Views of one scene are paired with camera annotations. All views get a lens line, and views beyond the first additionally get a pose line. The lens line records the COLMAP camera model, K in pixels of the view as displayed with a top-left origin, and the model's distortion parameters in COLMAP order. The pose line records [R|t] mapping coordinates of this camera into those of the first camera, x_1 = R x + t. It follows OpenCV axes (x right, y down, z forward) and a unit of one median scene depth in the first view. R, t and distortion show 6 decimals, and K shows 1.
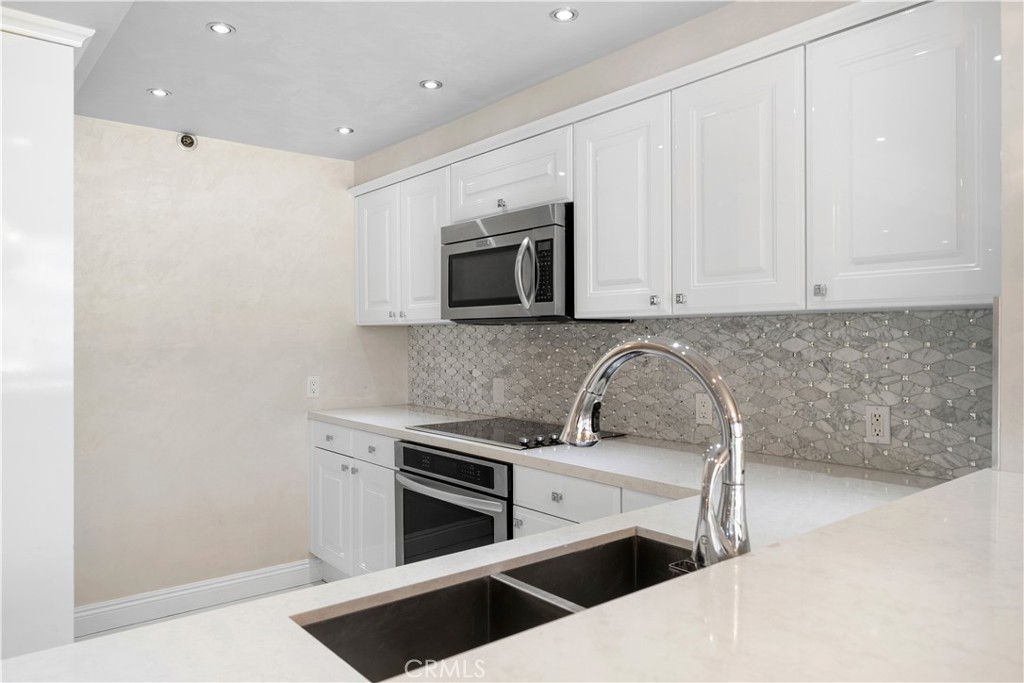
lens RADIAL K [[685.9, 0, 512.0], [0, 685.9, 341.5], [0, 0, 1]] dist [-0.001192, -0.000246]
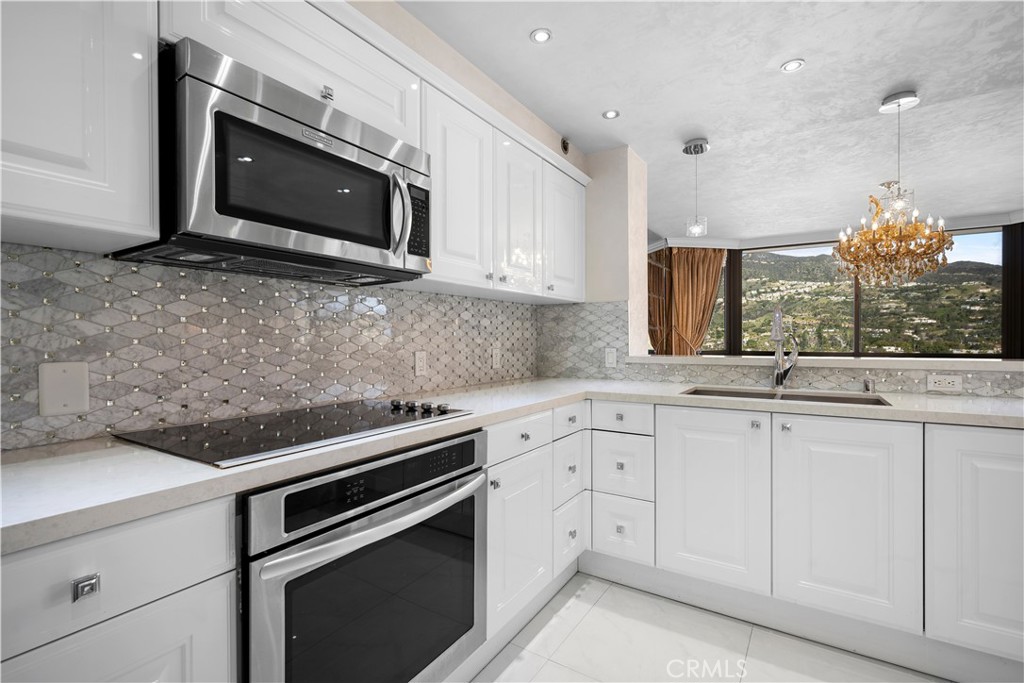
lens RADIAL K [[465.4, 0, 512.0], [0, 465.4, 341.5], [0, 0, 1]] dist [-0.001637, -0.000293]
pose [[-0.301020, -0.001423, 0.953617, -0.531355], [0.009327, 0.999947, 0.004436, 0.049626], [-0.953572, 0.010230, -0.300991, 0.985624]]
